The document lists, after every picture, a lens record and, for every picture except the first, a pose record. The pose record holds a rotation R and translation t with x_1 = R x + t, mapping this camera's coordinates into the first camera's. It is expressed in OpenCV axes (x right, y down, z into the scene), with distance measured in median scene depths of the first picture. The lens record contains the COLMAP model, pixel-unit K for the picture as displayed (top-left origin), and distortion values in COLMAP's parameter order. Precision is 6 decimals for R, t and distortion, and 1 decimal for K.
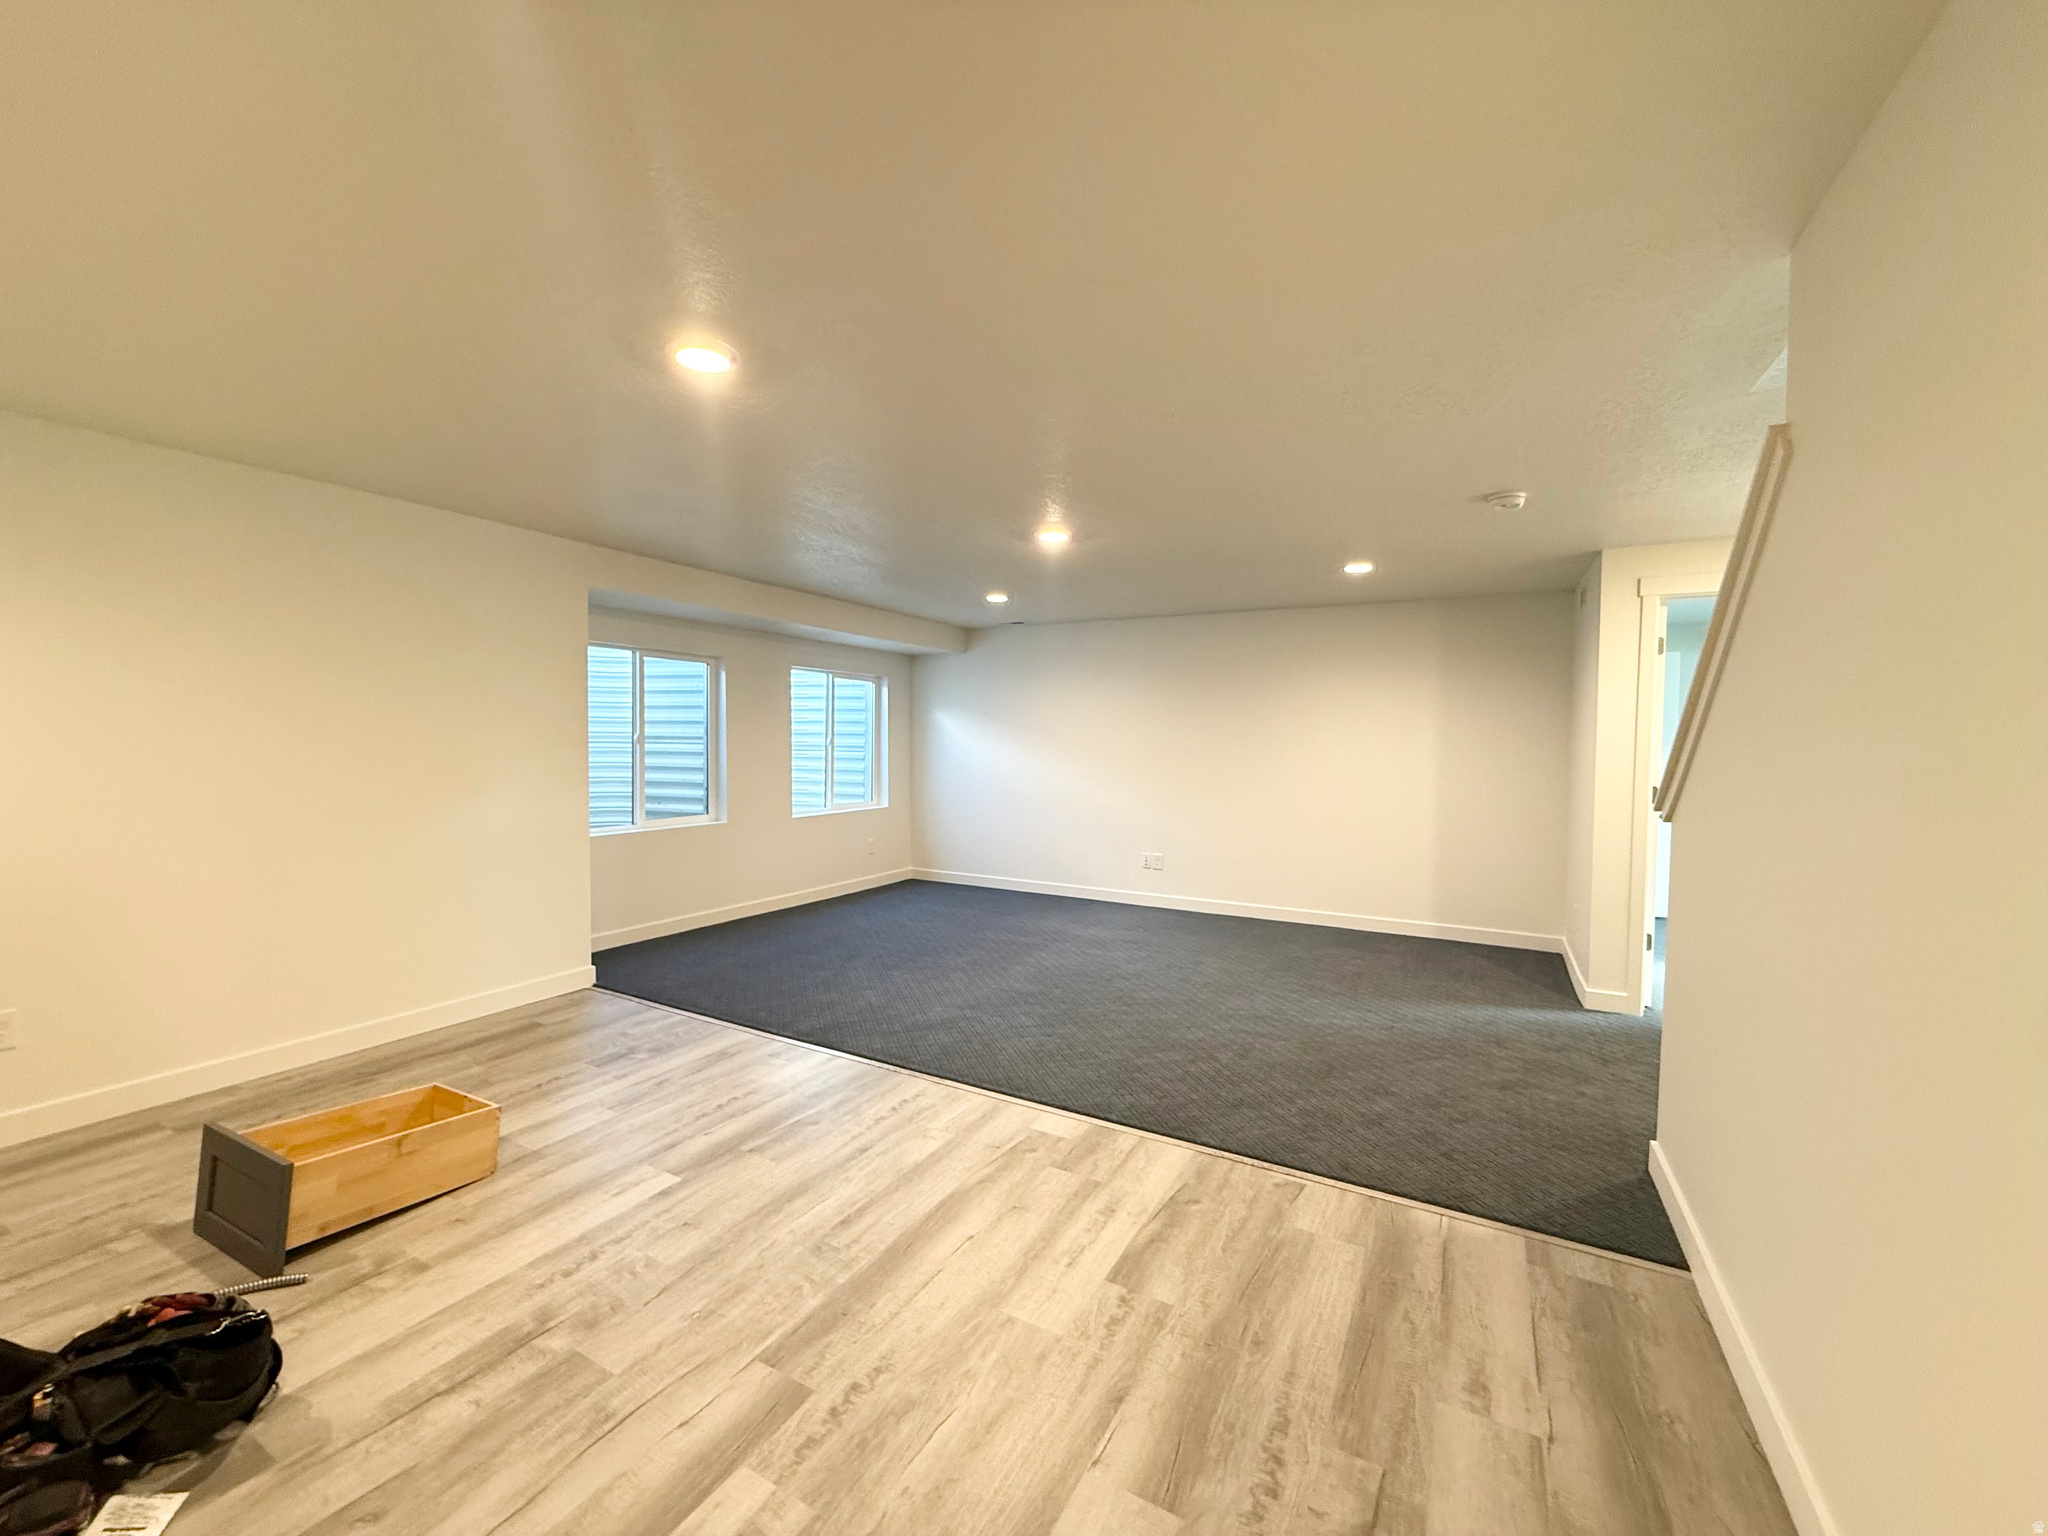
lens RADIAL K [[816.8, 0, 1025.7], [0, 816.8, 767.5], [0, 0, 1]] dist [-0.002448, 0.001011]
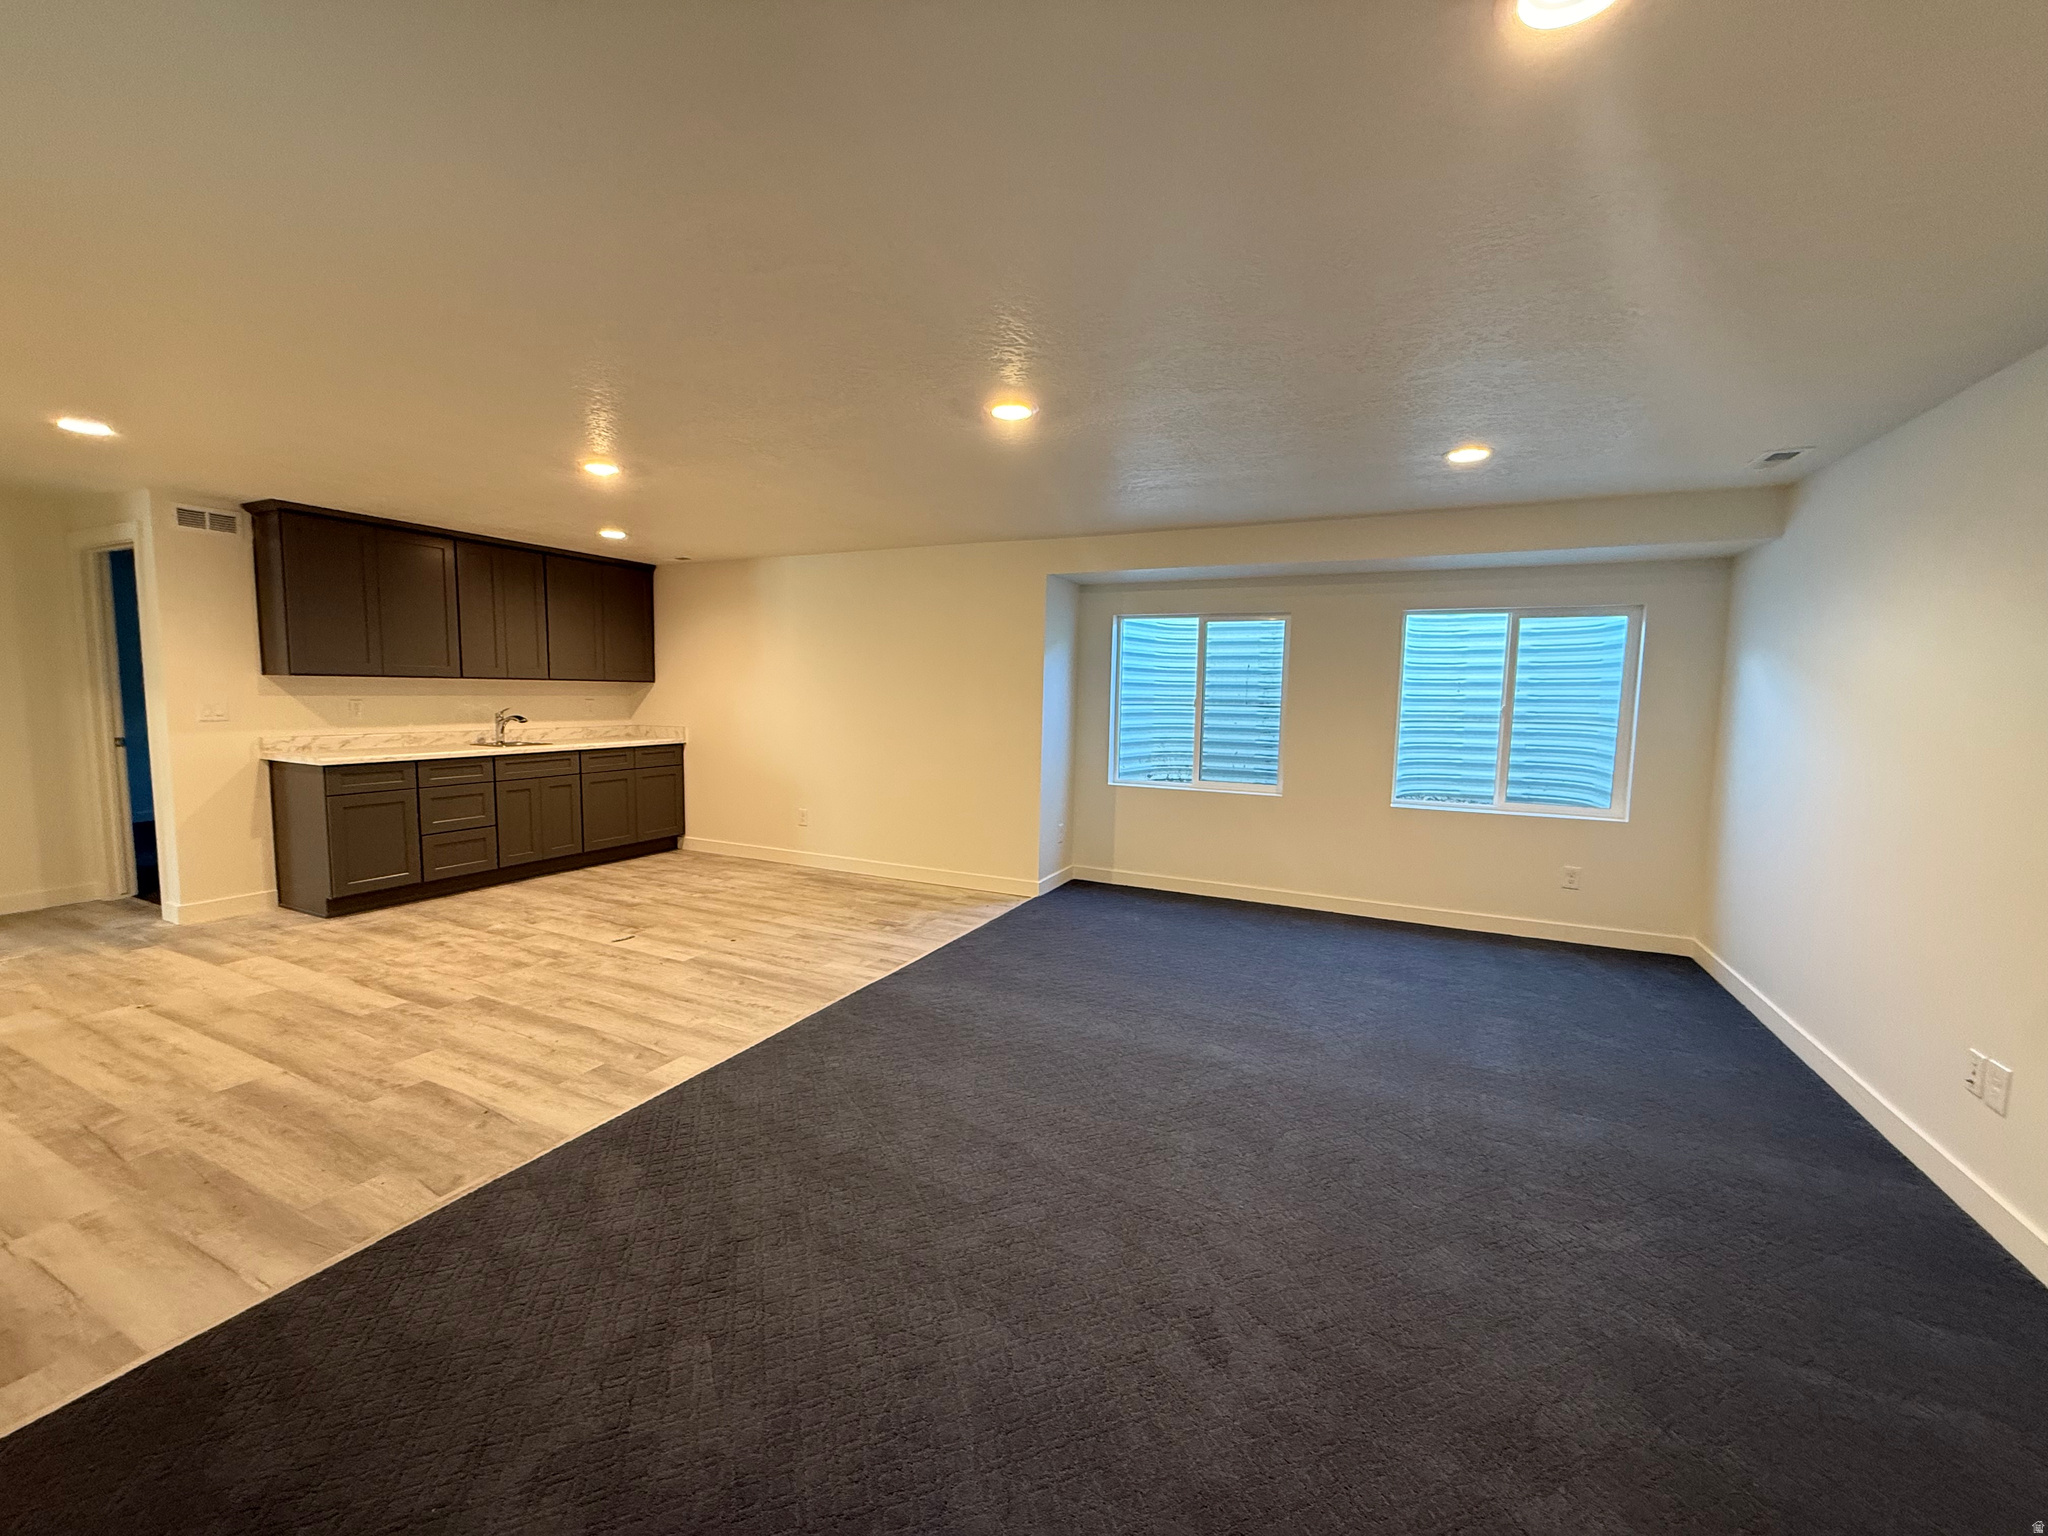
lens RADIAL K [[816.8, 0, 1022.5], [0, 816.8, 771.0], [0, 0, 1]] dist [-0.002448, 0.001011]
pose [[0.058718, 0.087247, -0.994455, 1.279712], [-0.052318, 0.995073, 0.084212, -0.054534], [0.996903, 0.047083, 0.062993, 1.632542]]
